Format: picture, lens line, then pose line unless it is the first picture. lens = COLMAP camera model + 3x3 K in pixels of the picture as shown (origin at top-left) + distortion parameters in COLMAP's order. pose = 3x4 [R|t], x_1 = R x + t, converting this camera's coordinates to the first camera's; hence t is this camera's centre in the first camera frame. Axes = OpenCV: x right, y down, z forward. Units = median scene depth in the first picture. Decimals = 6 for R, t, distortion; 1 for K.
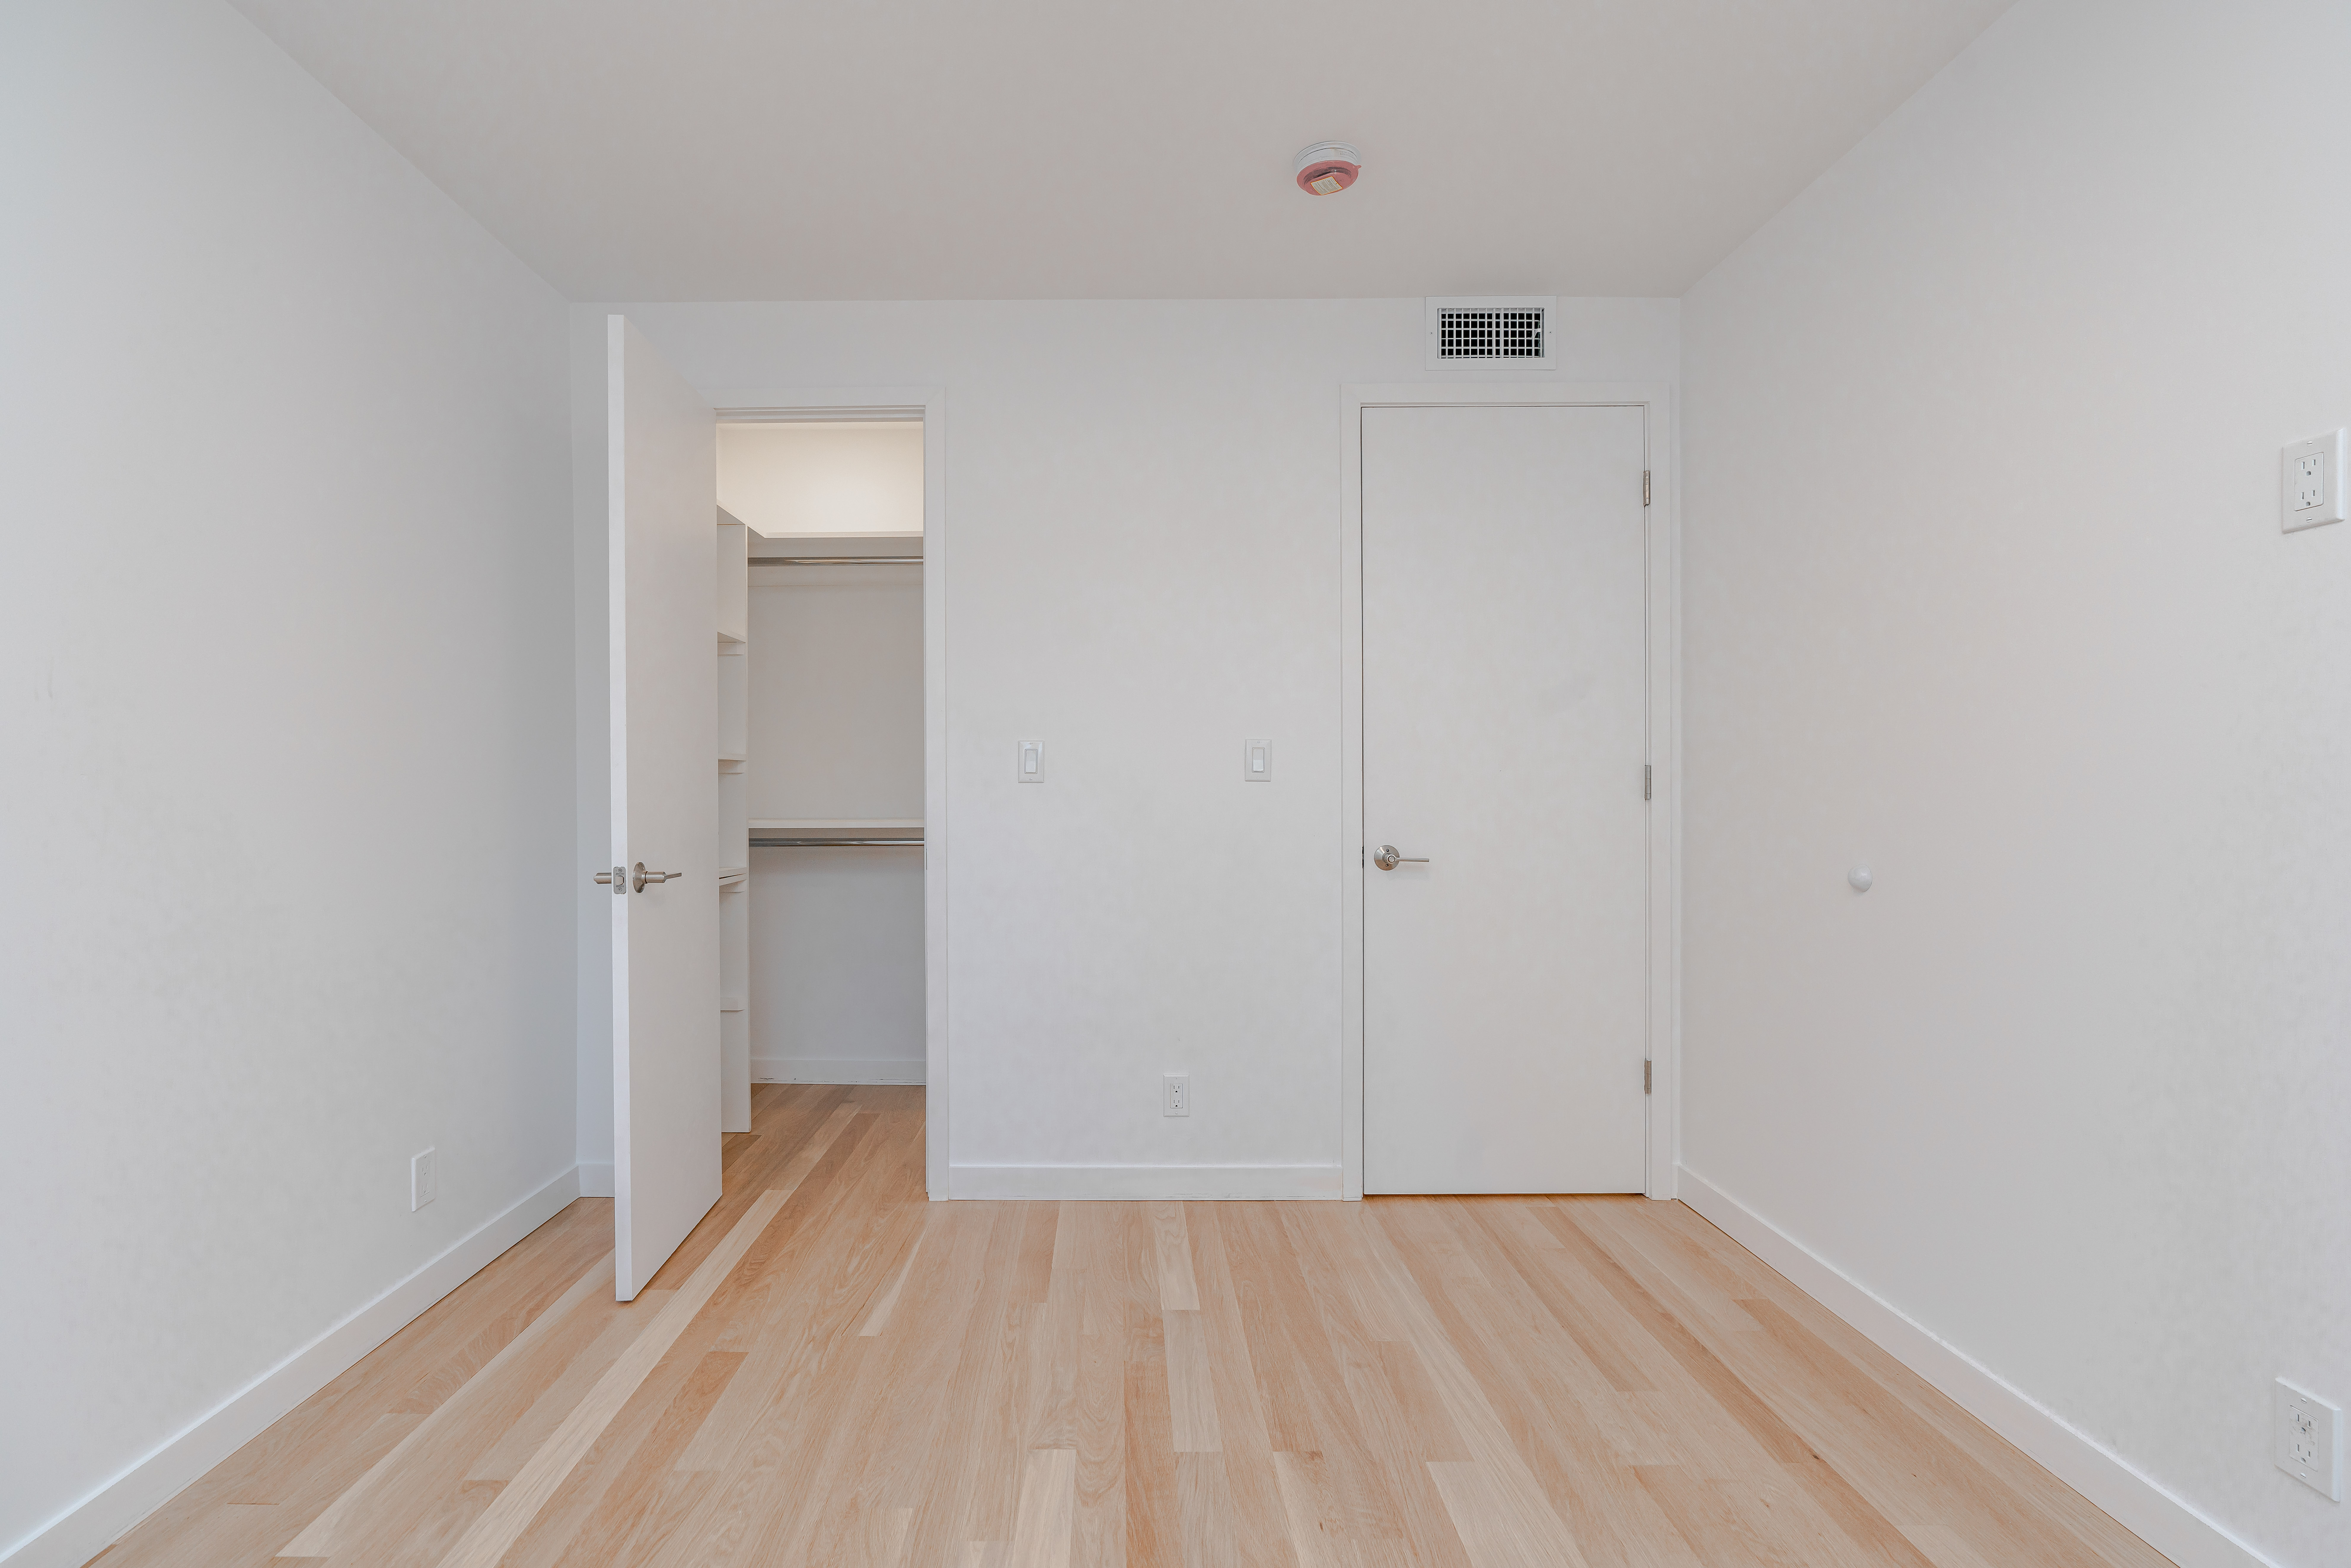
lens RADIAL K [[1047.8, 0, 1175.5], [0, 1047.8, 784.0], [0, 0, 1]] dist [0.020803, 0.000085]
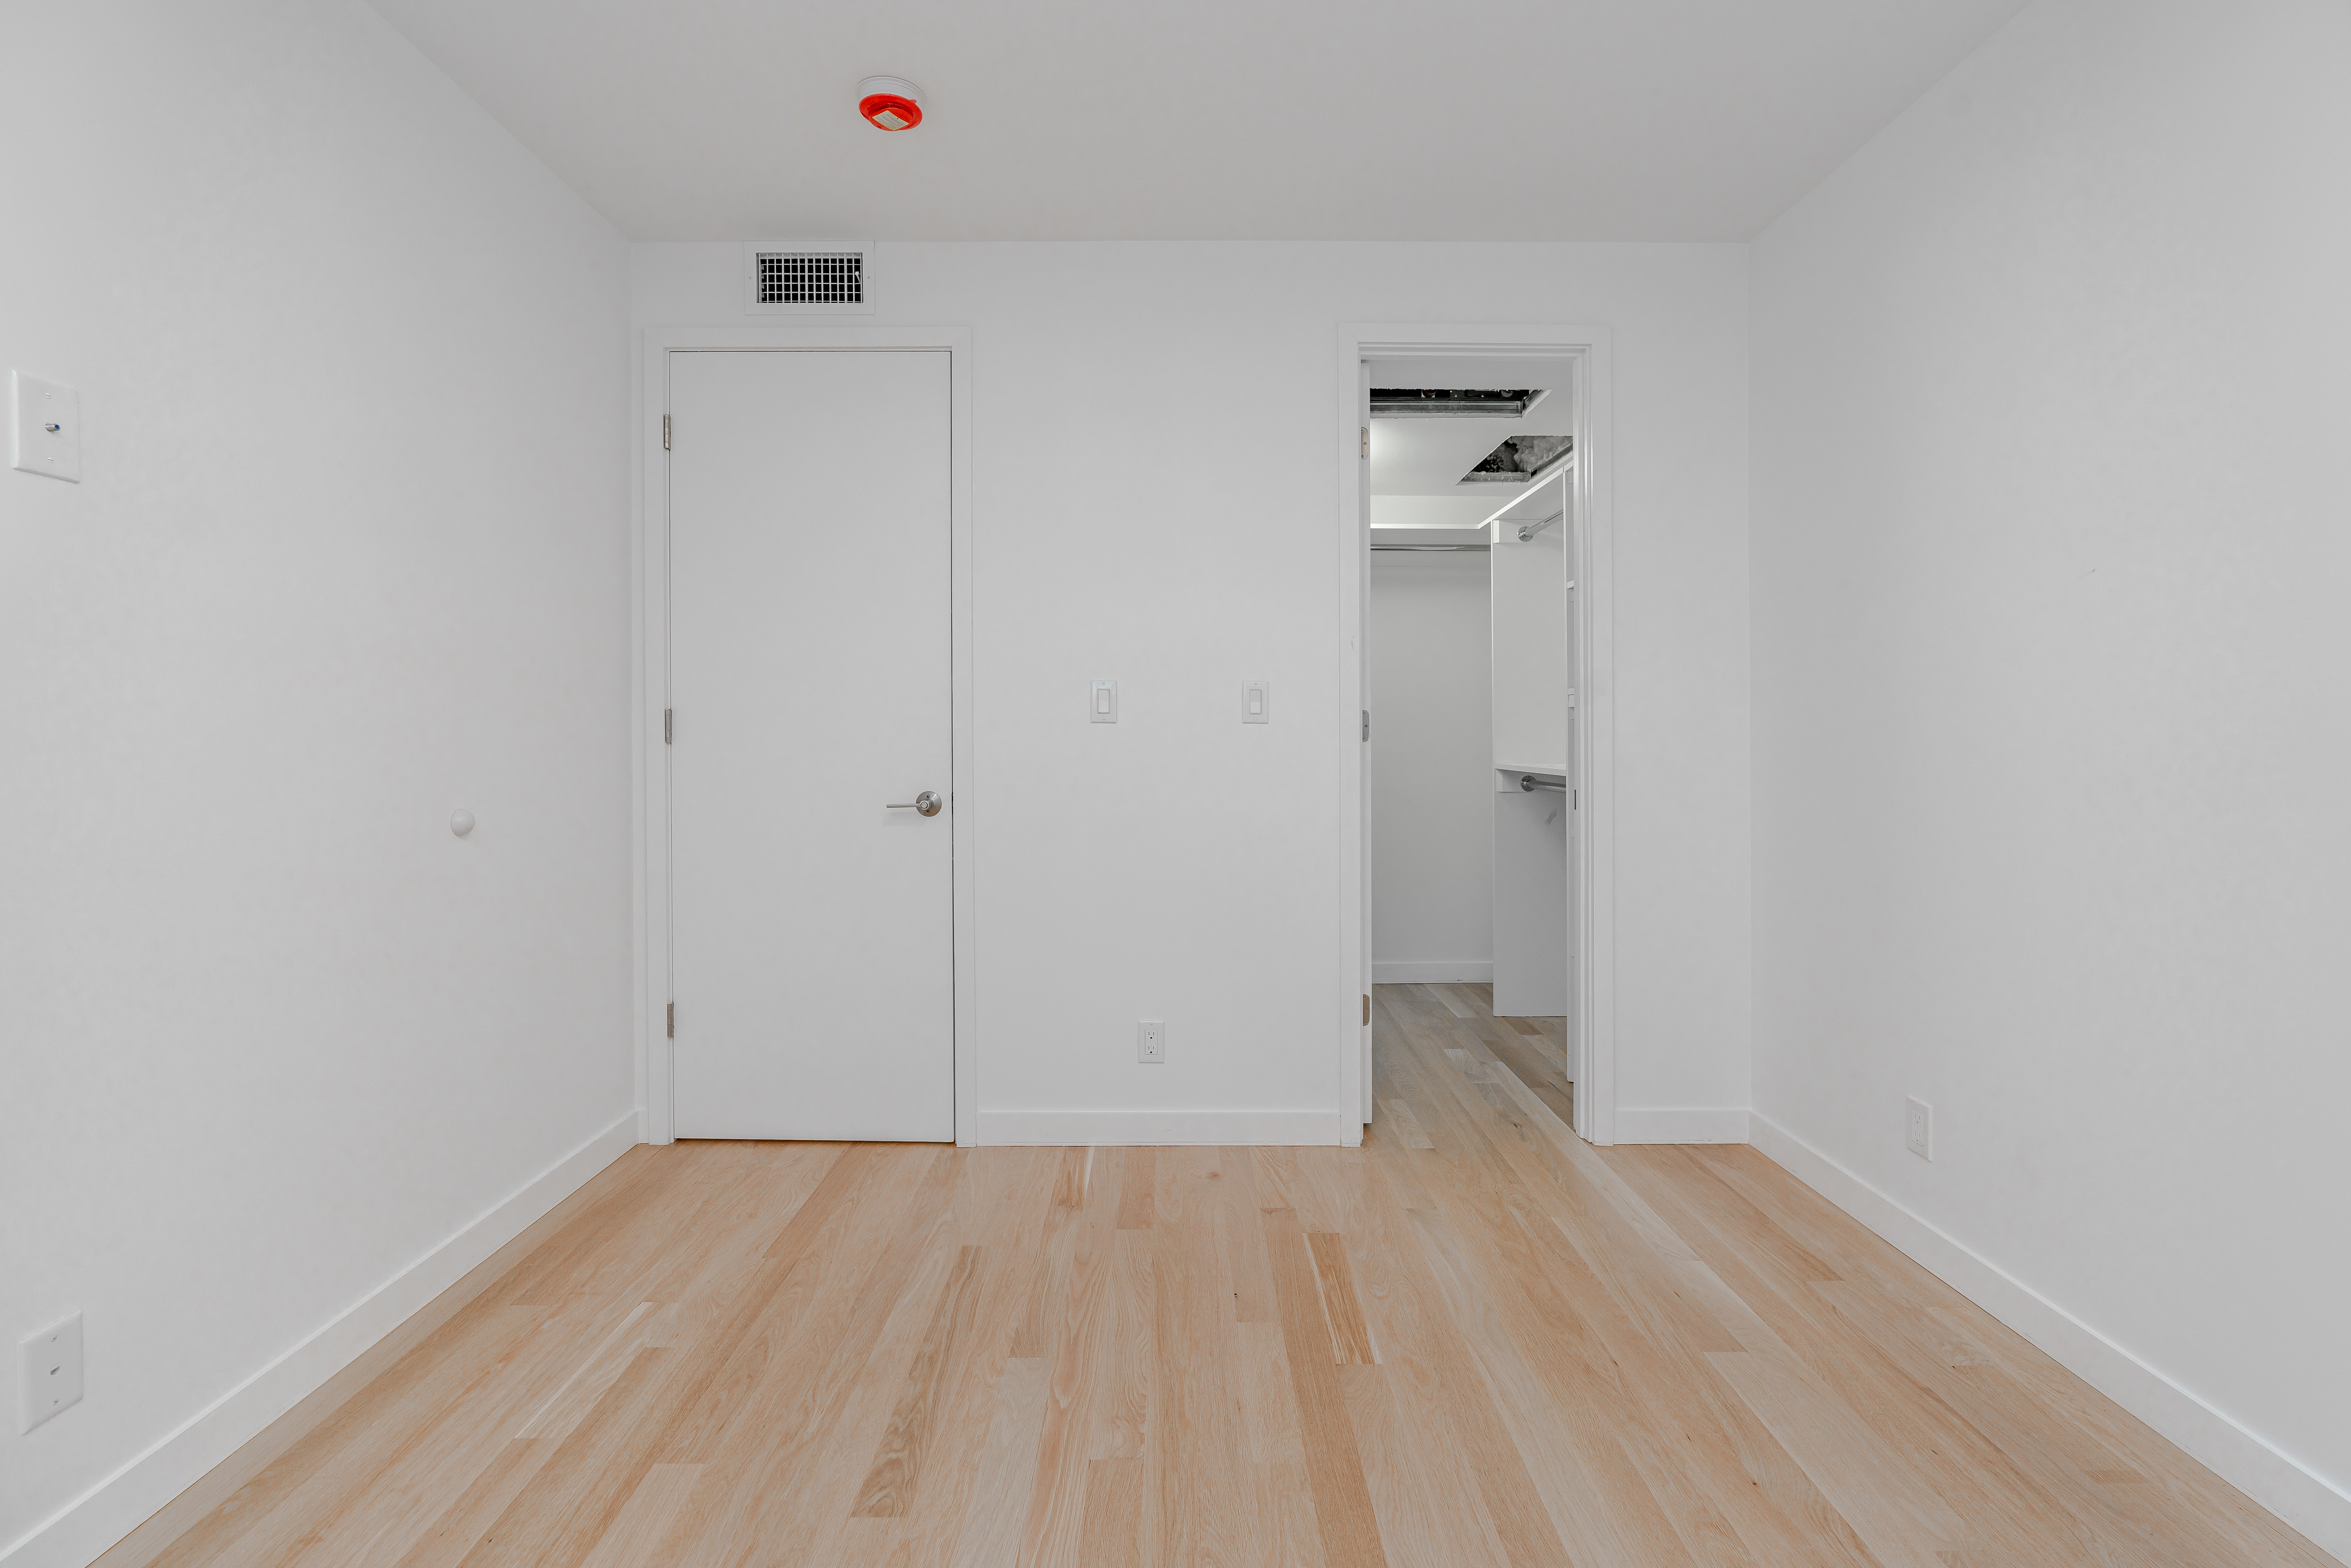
lens RADIAL K [[1057.6, 0, 1181.0], [0, 1057.6, 729.6], [0, 0, 1]] dist [0.001329, 0.000248]
pose [[0.999920, -0.004098, -0.011937, 0.660689], [0.004116, 0.999990, 0.001470, 0.000665], [0.011930, -0.001519, 0.999928, -0.000737]]
